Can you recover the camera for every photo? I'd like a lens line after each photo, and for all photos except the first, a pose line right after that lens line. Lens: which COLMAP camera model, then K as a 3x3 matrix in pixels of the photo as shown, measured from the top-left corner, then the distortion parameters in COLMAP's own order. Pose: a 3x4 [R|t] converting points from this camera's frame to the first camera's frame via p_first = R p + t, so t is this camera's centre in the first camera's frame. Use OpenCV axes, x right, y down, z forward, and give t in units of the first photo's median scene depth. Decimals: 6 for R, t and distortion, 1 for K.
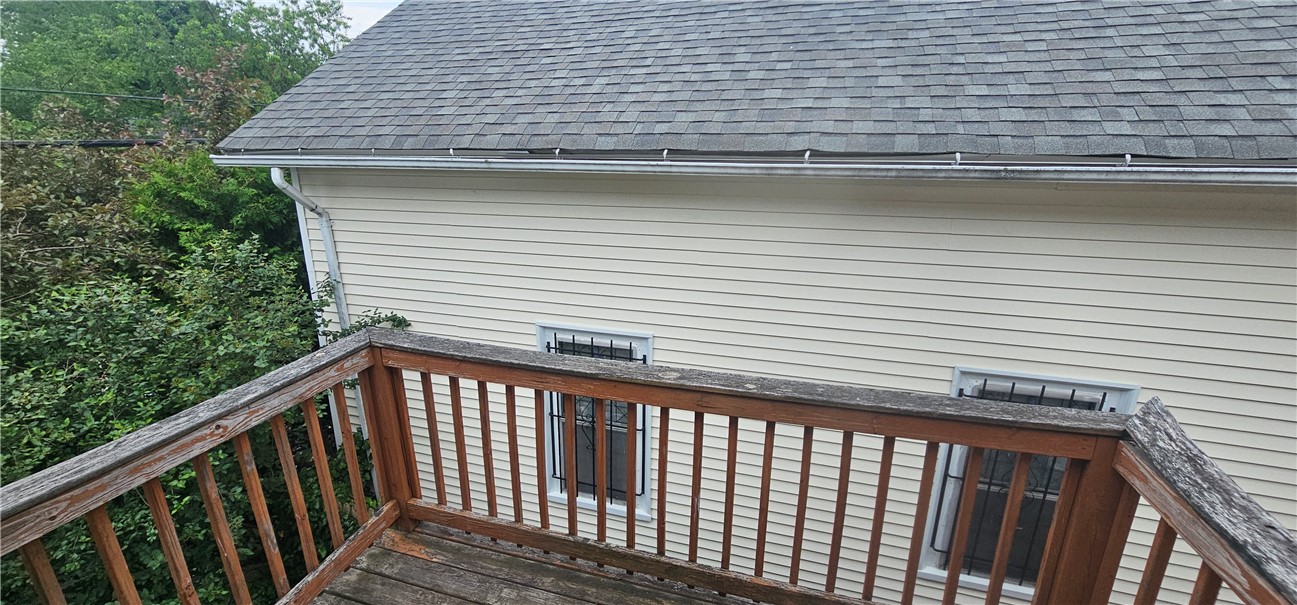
lens RADIAL K [[535.0, 0, 645.0], [0, 535.0, 308.1], [0, 0, 1]] dist [0.000353, 0.000410]
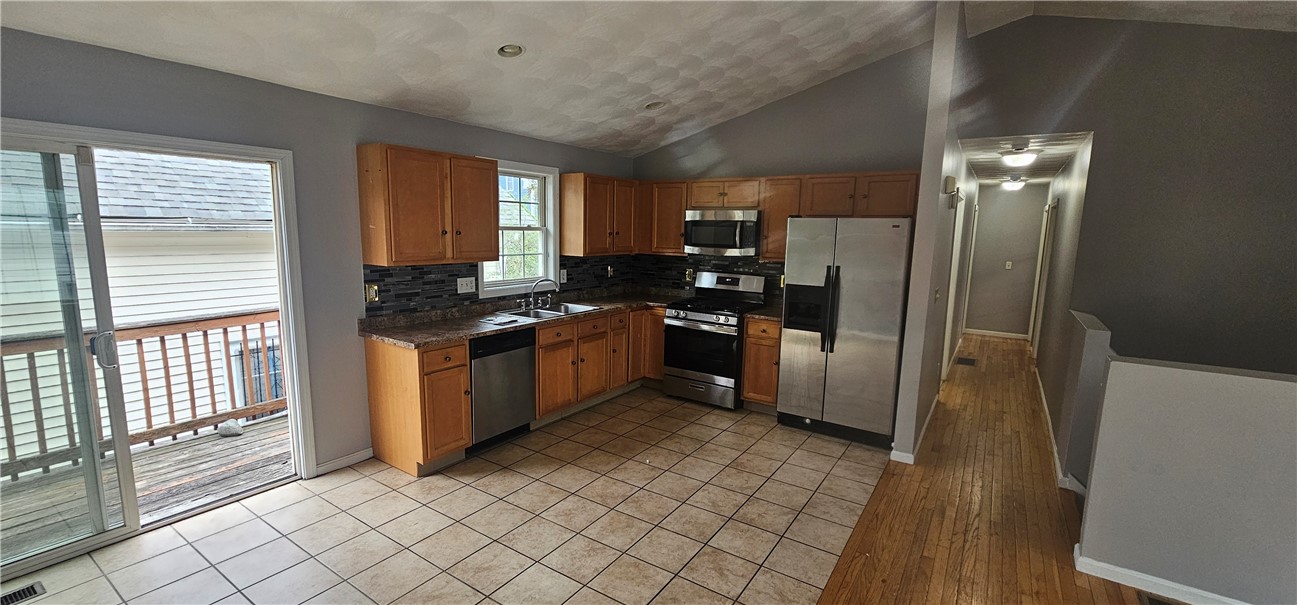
lens RADIAL K [[535.0, 0, 645.0], [0, 535.0, 308.1], [0, 0, 1]] dist [0.000353, 0.000410]
pose [[0.300838, -0.137269, 0.943744, -0.717714], [0.260630, 0.963749, 0.057098, 0.312059], [-0.917370, 0.228791, 0.325709, -0.965313]]
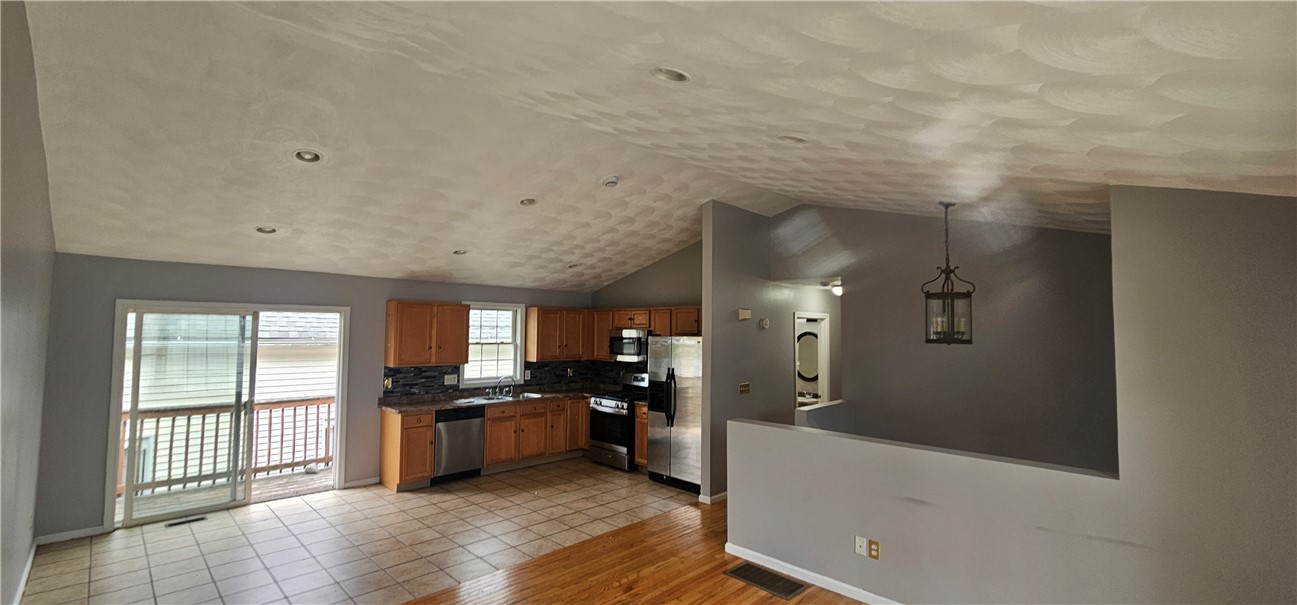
lens RADIAL K [[535.0, 0, 645.0], [0, 535.0, 308.1], [0, 0, 1]] dist [0.000353, 0.000410]
pose [[0.471780, 0.040742, 0.880775, -1.136162], [0.250257, 0.951663, -0.178069, 0.531339], [-0.845456, 0.304429, 0.438780, -1.862245]]
